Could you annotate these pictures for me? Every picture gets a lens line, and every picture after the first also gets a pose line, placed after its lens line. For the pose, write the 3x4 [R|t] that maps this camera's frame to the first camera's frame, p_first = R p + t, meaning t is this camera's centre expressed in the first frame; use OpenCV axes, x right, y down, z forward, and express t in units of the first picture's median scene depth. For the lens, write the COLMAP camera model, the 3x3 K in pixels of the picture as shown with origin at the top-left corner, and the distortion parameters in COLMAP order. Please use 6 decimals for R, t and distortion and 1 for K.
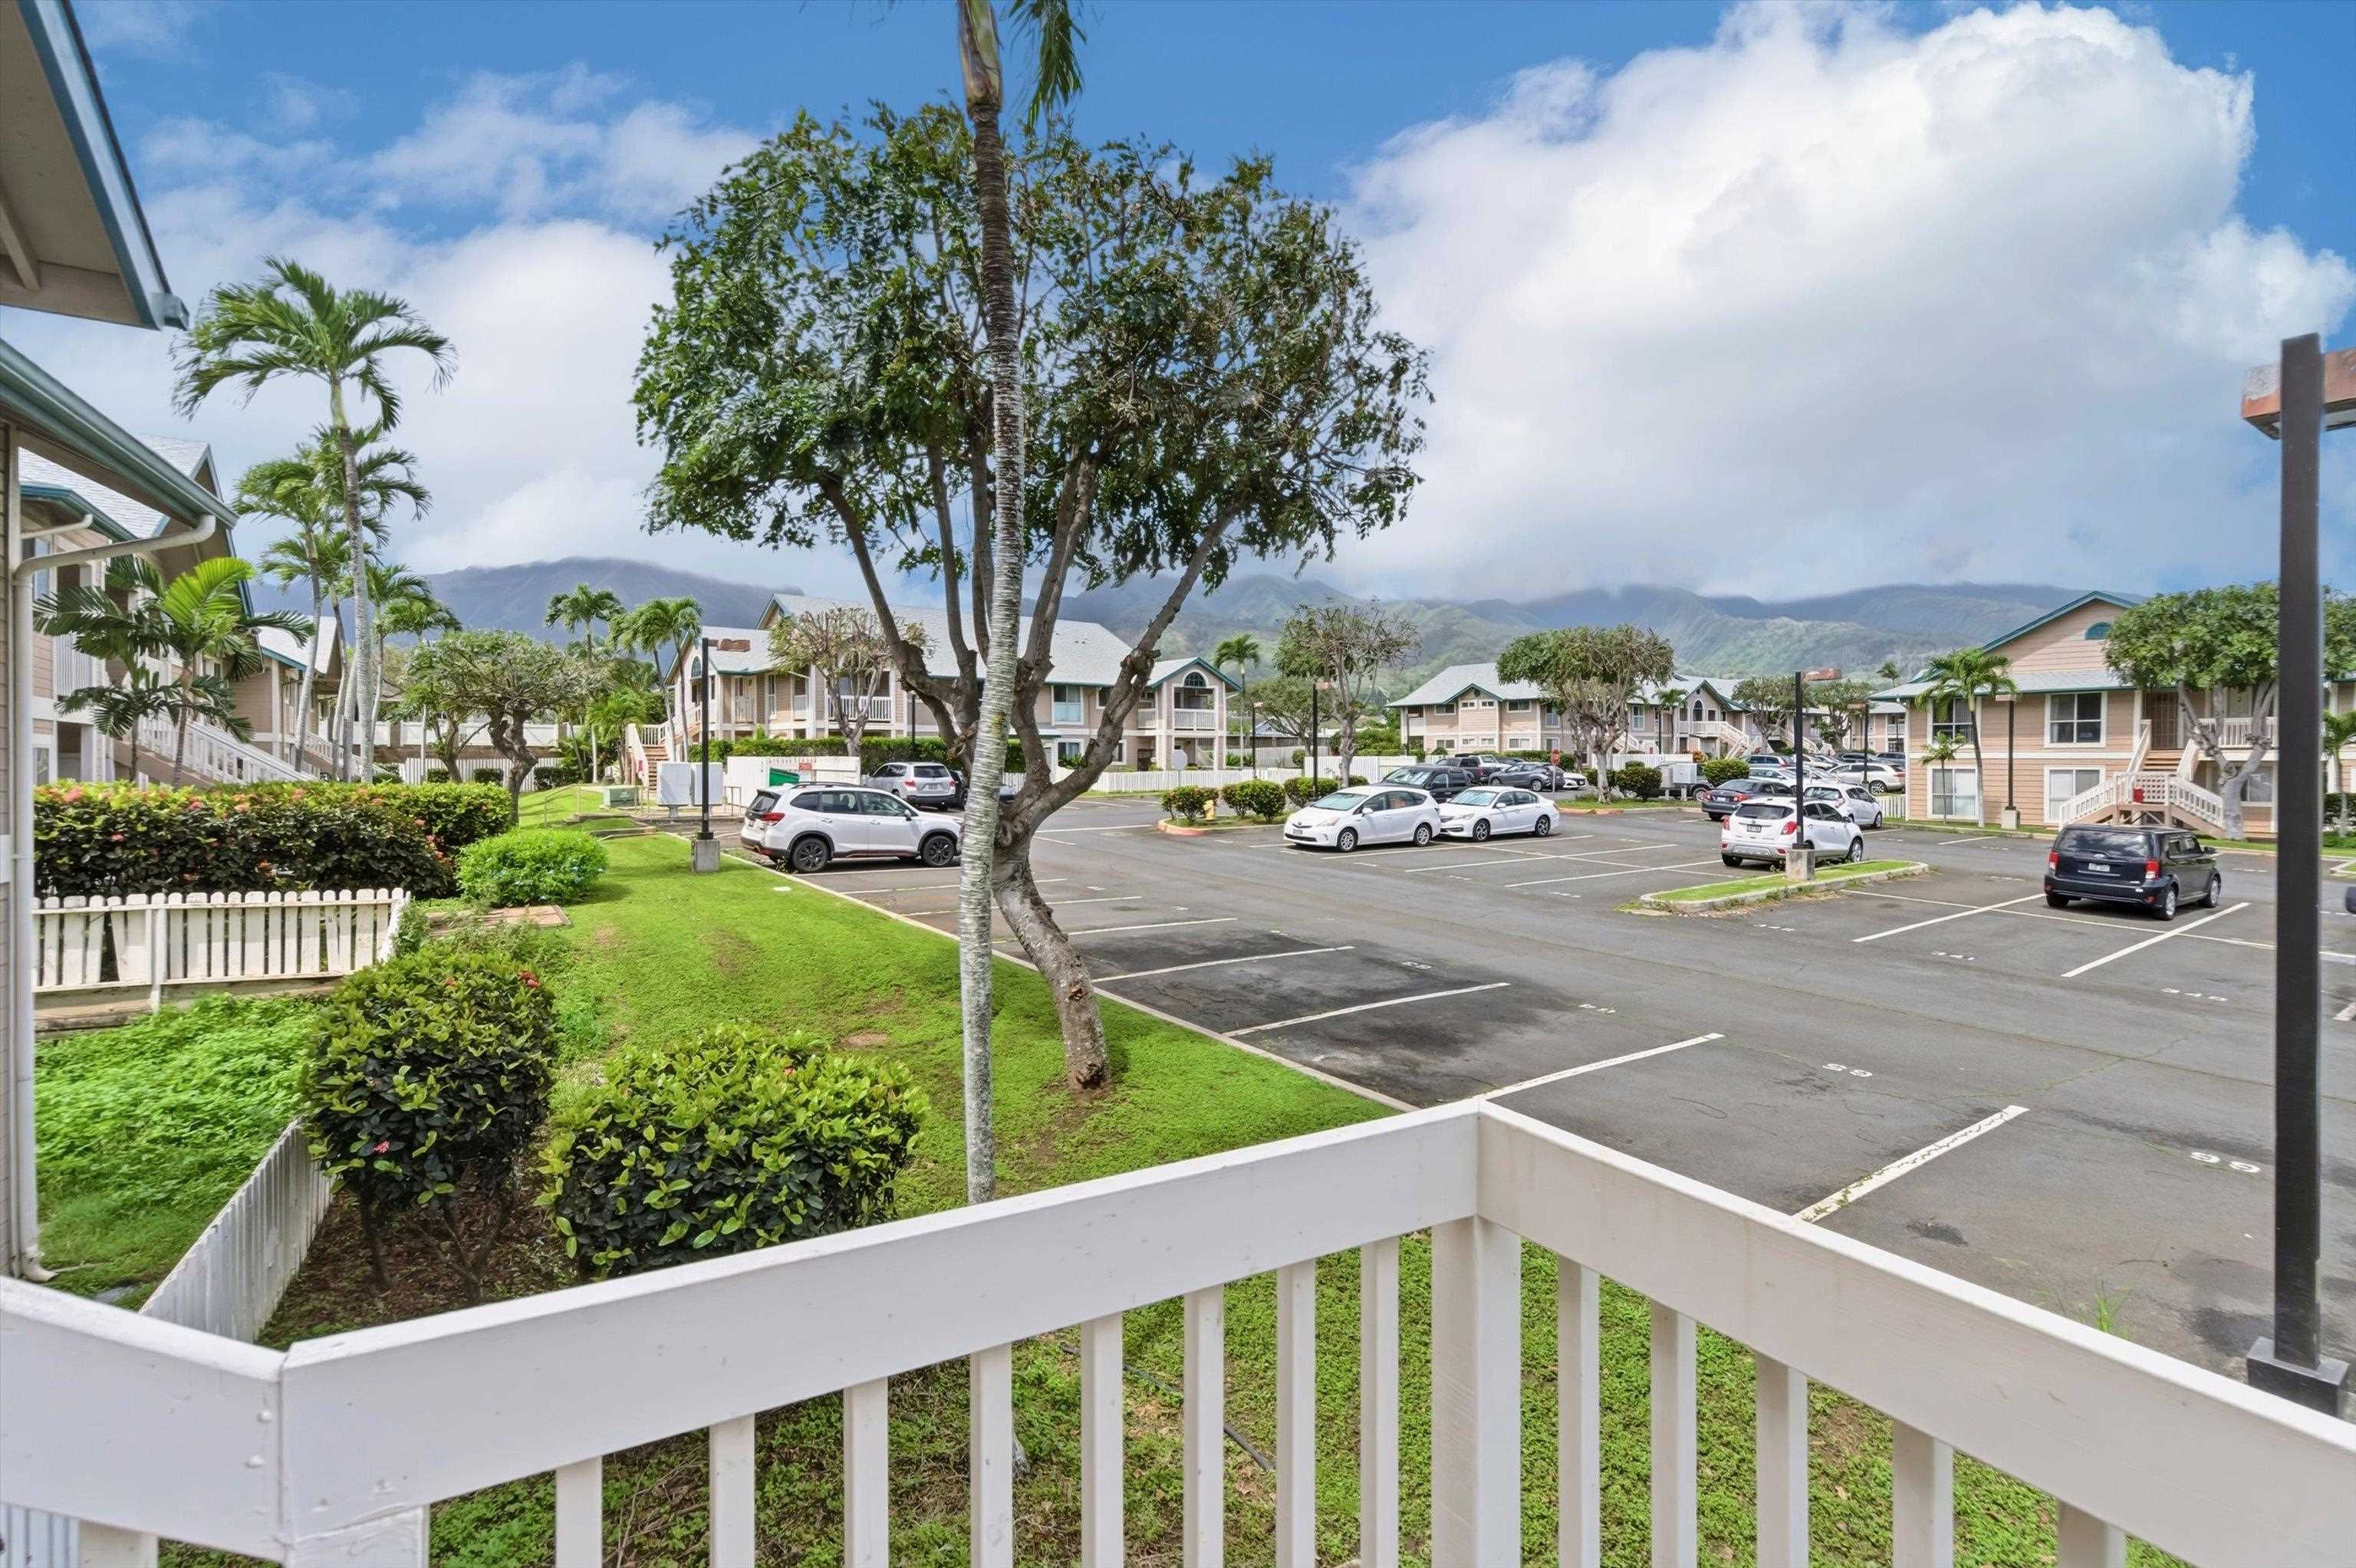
lens RADIAL K [[1115.6, 0, 1169.4], [0, 1115.6, 768.7], [0, 0, 1]] dist [-0.001729, 0.000948]
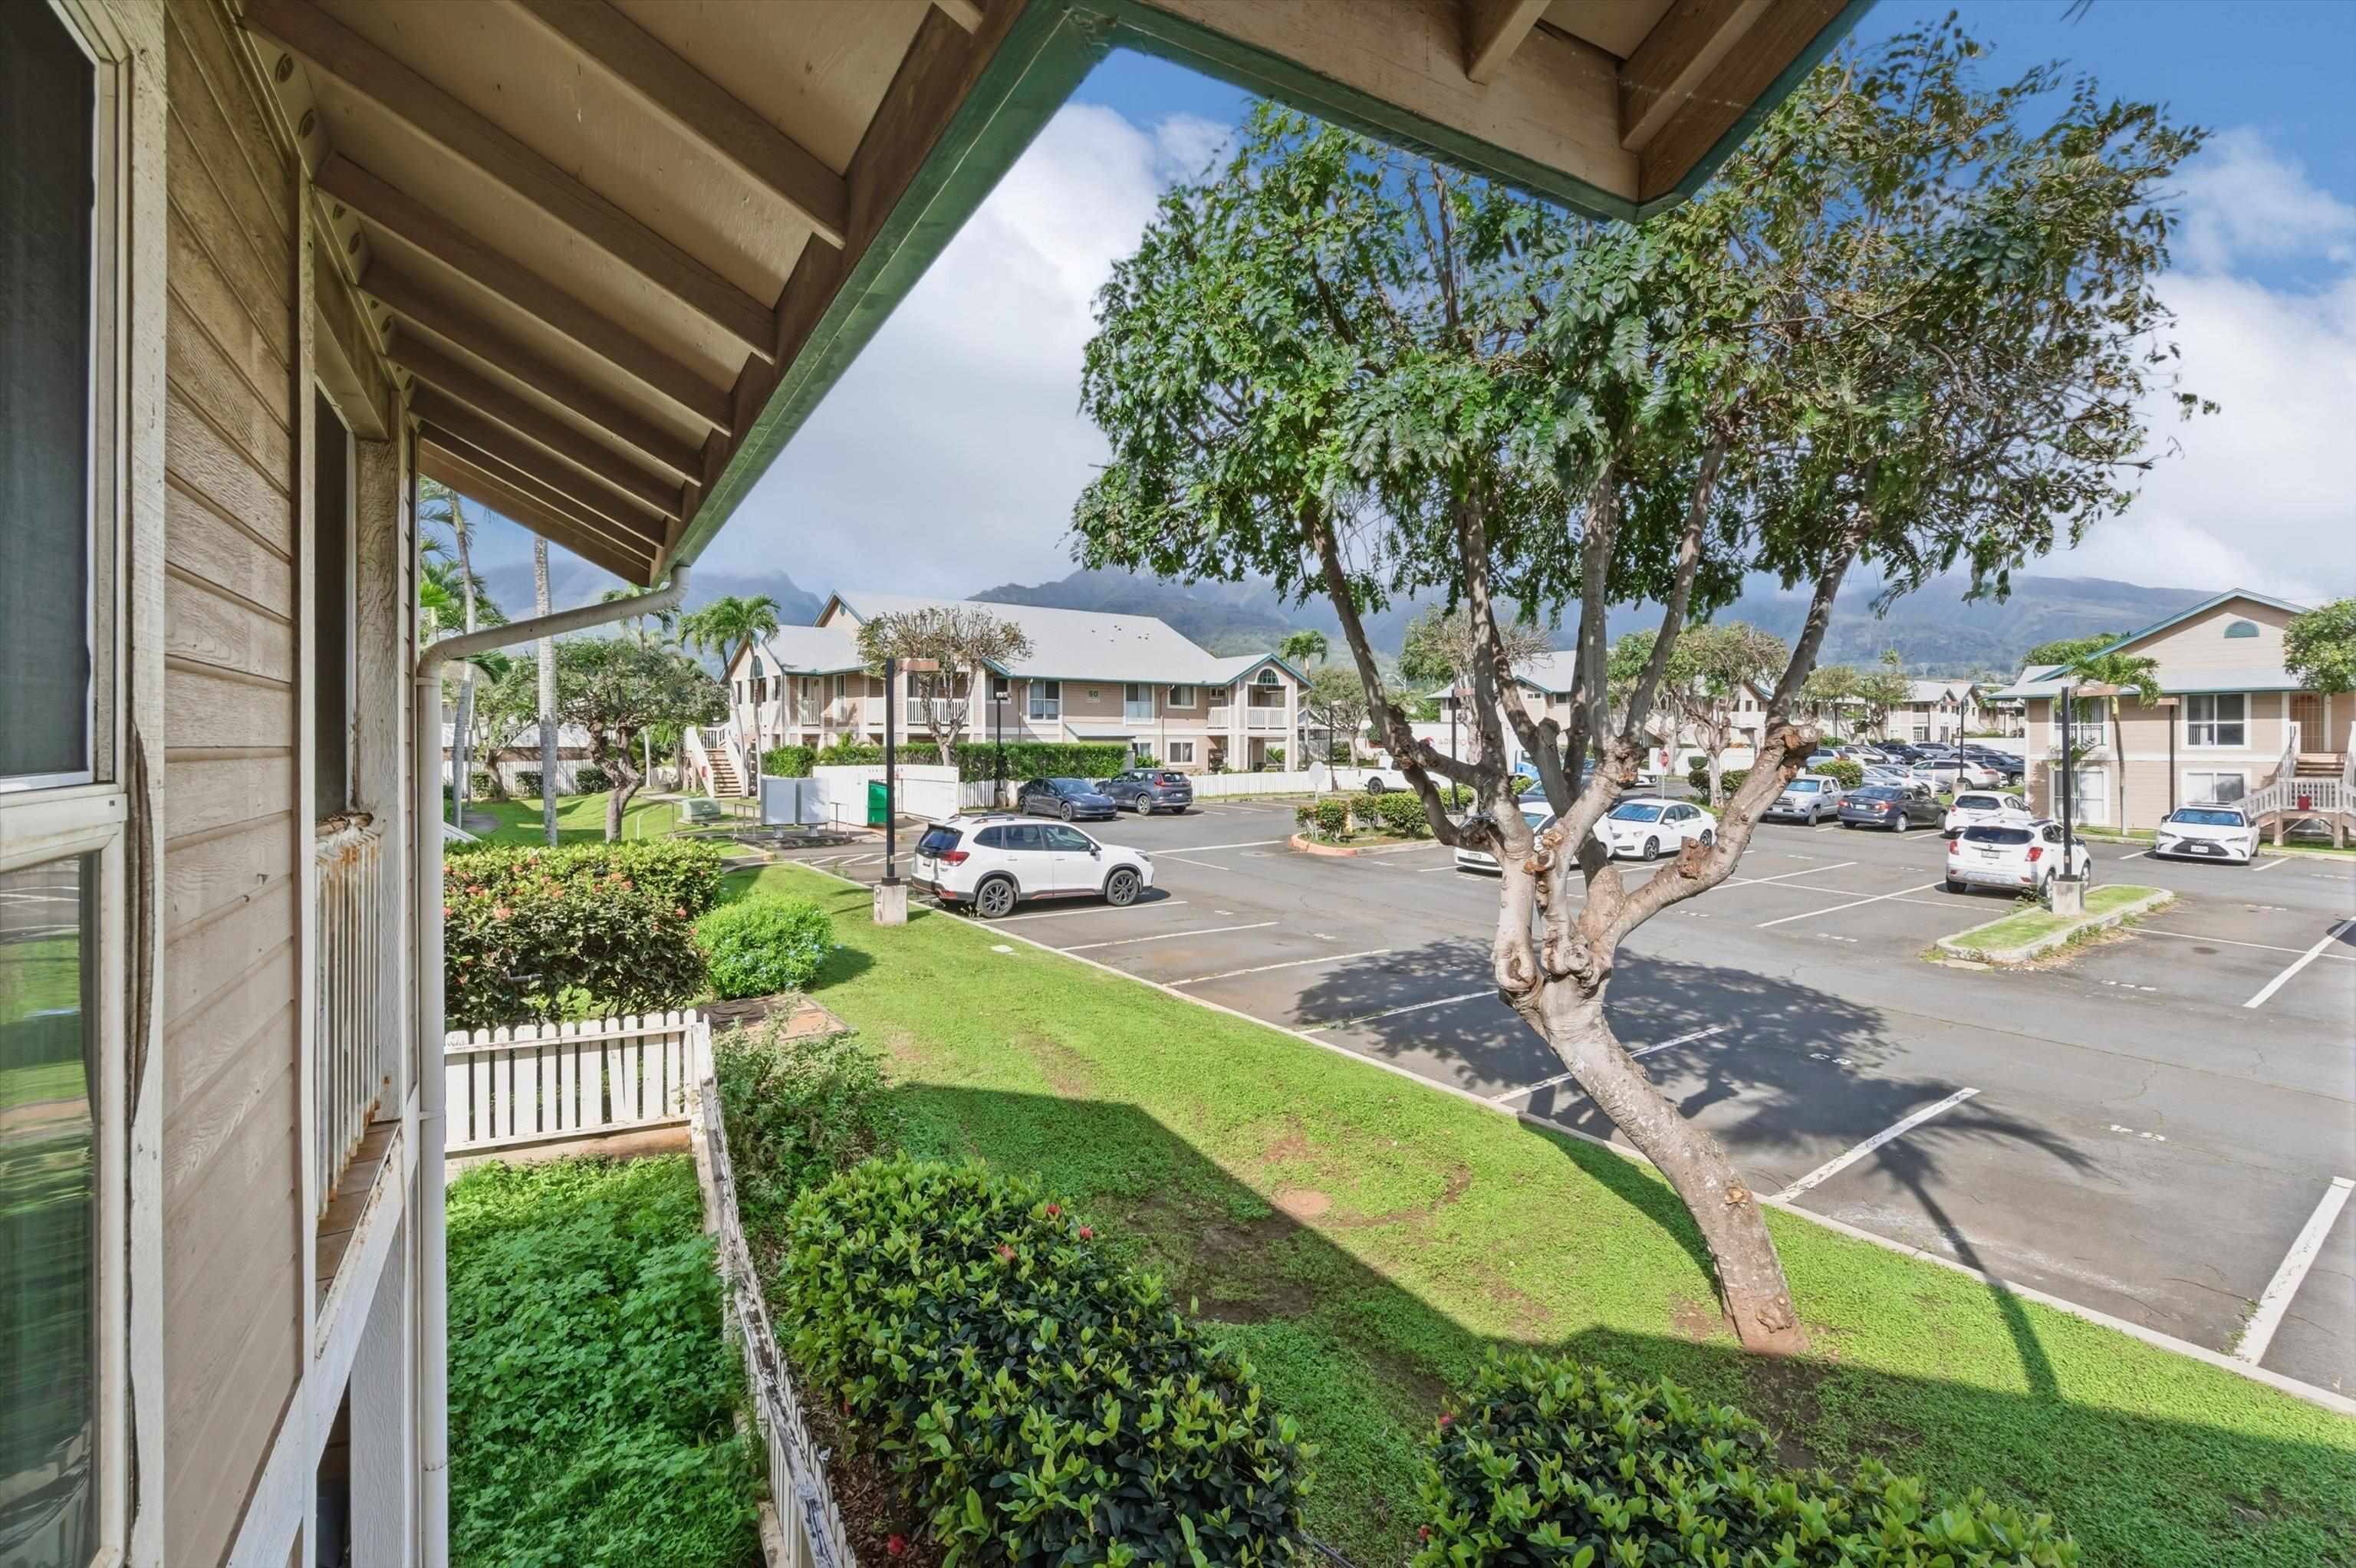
lens RADIAL K [[1115.6, 0, 1188.6], [0, 1115.6, 751.4], [0, 0, 1]] dist [-0.001729, 0.000948]
pose [[0.999860, -0.002924, 0.016494, -0.201913], [0.002990, 0.999988, -0.003985, -0.038819], [-0.016482, 0.004034, 0.999856, 0.122322]]
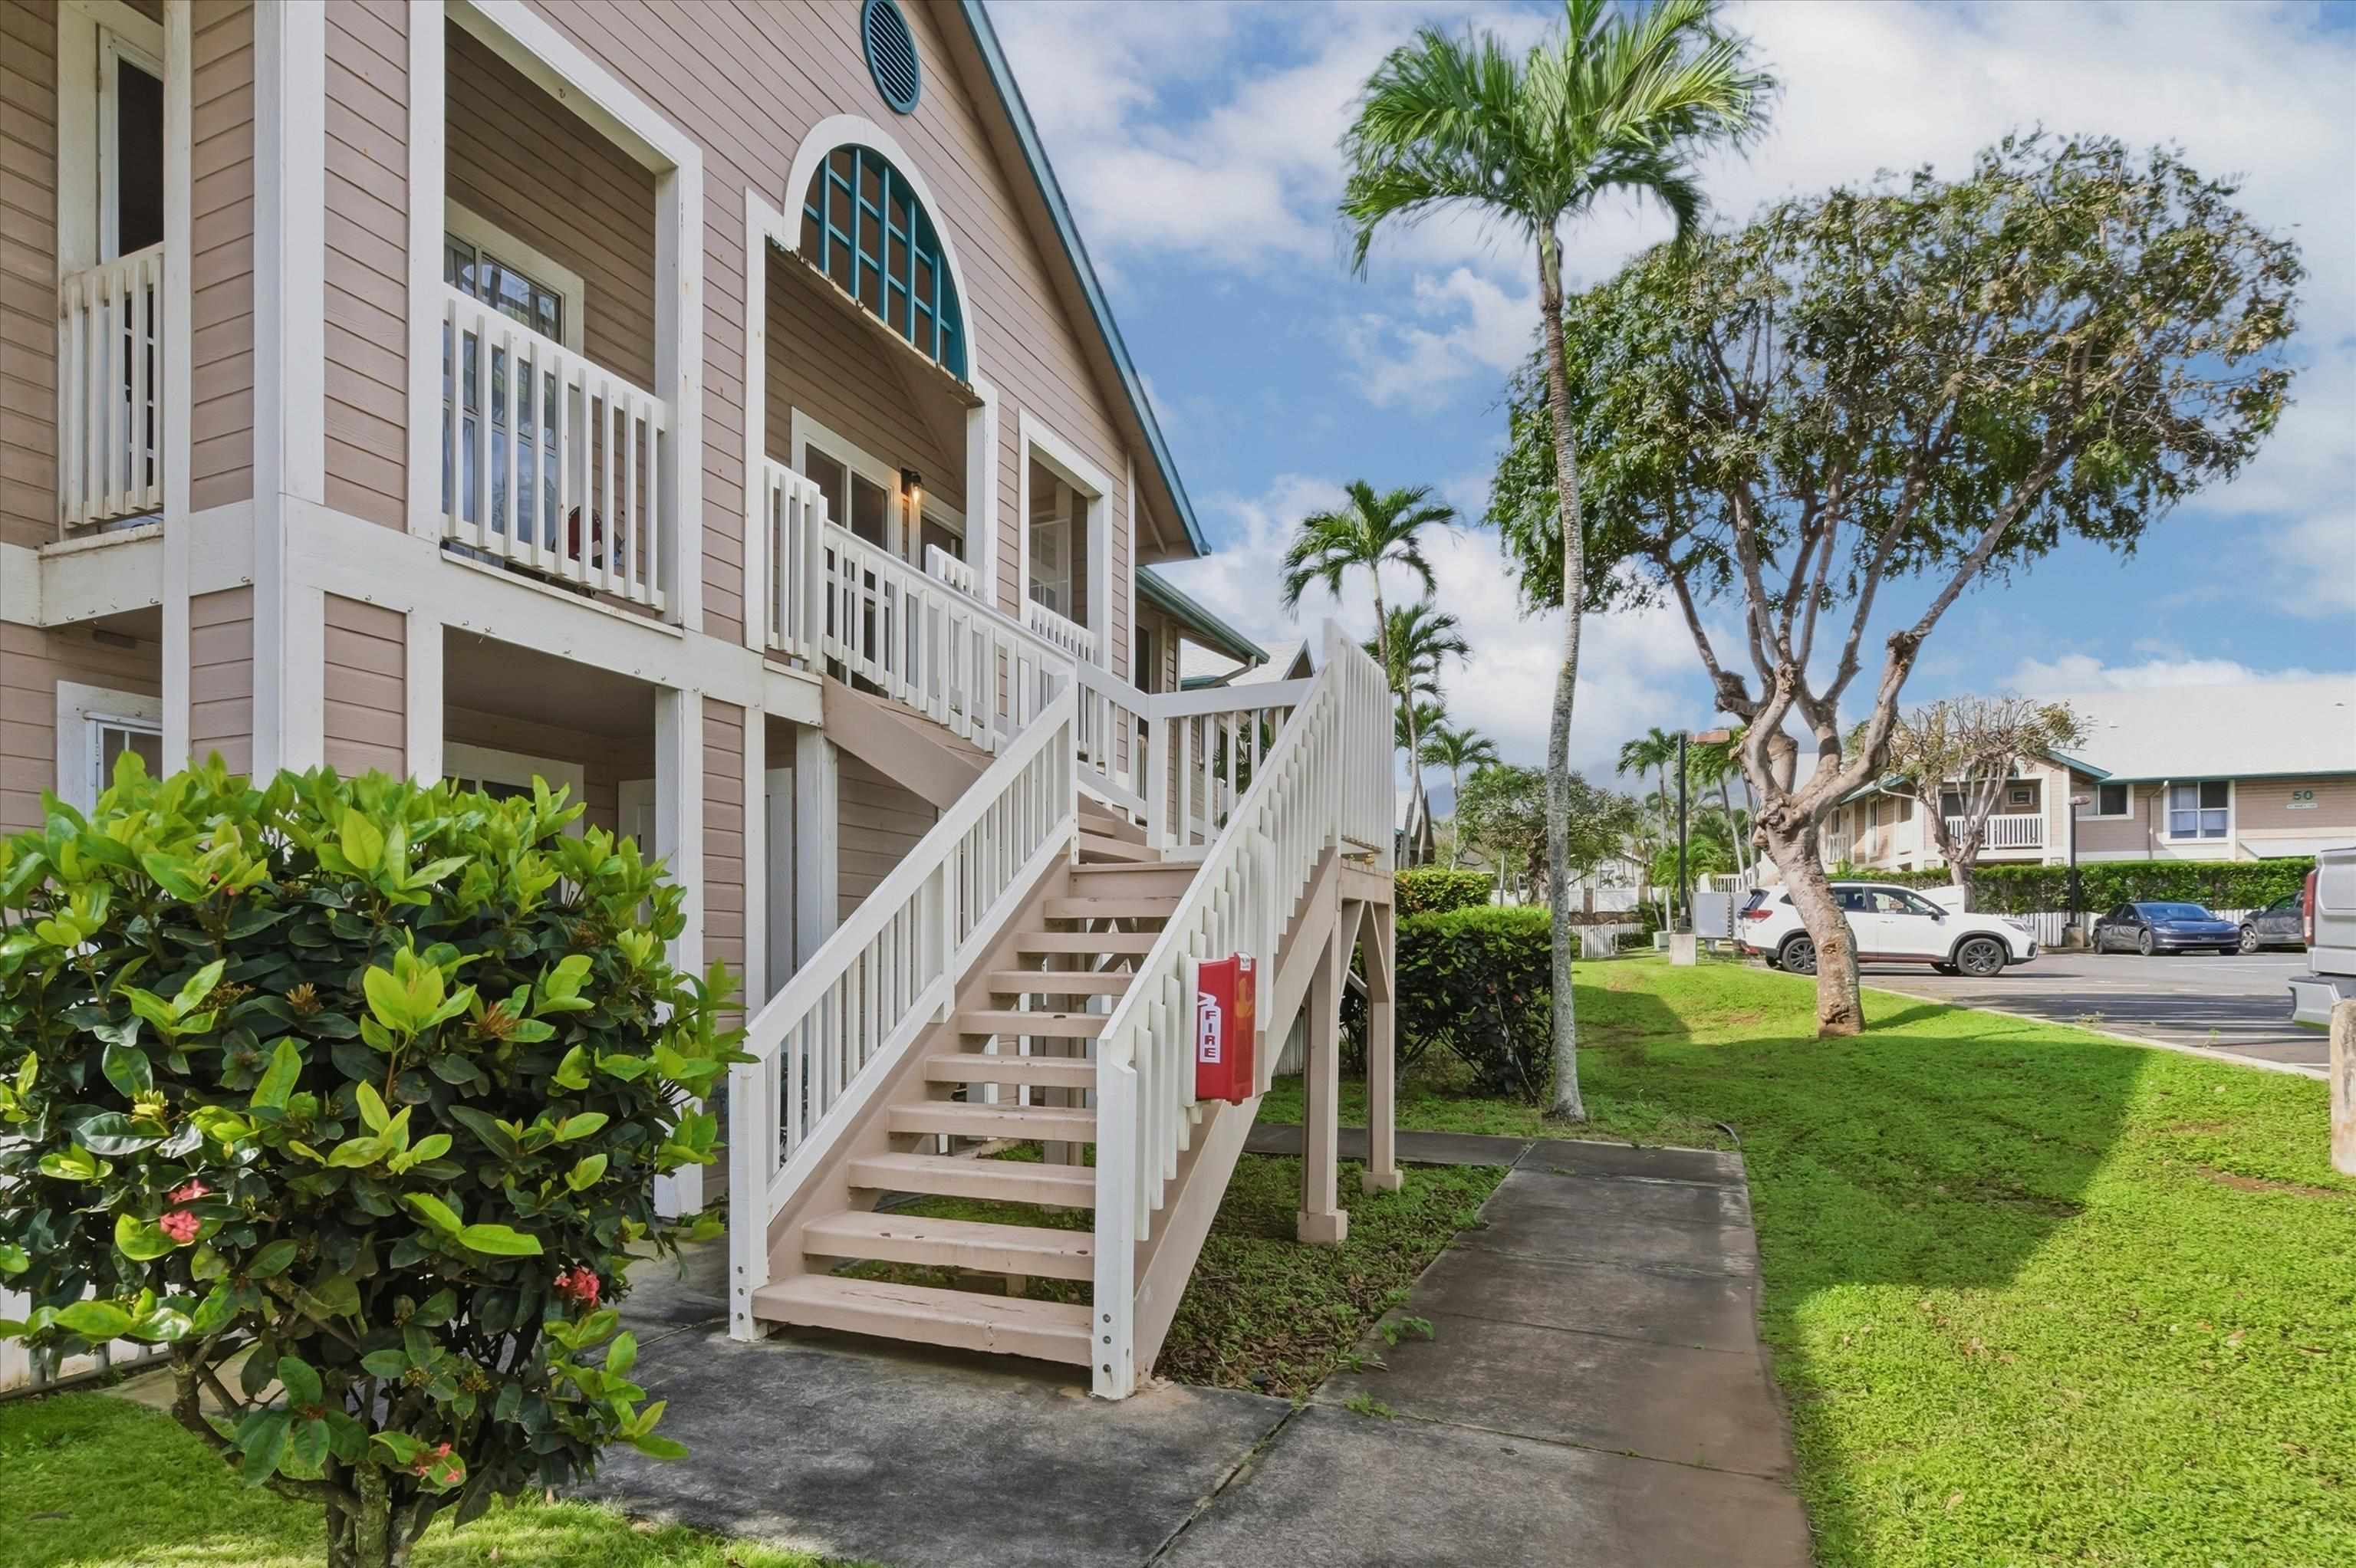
lens RADIAL K [[1365.1, 0, 1009.0], [0, 1365.1, 987.4], [0, 0, 1]] dist [0.015173, 0.000023]
pose [[0.572374, 0.011211, -0.819916, 0.256903], [-0.001974, 0.999922, 0.012294, 0.100233], [0.819990, -0.005419, 0.572352, -0.210400]]
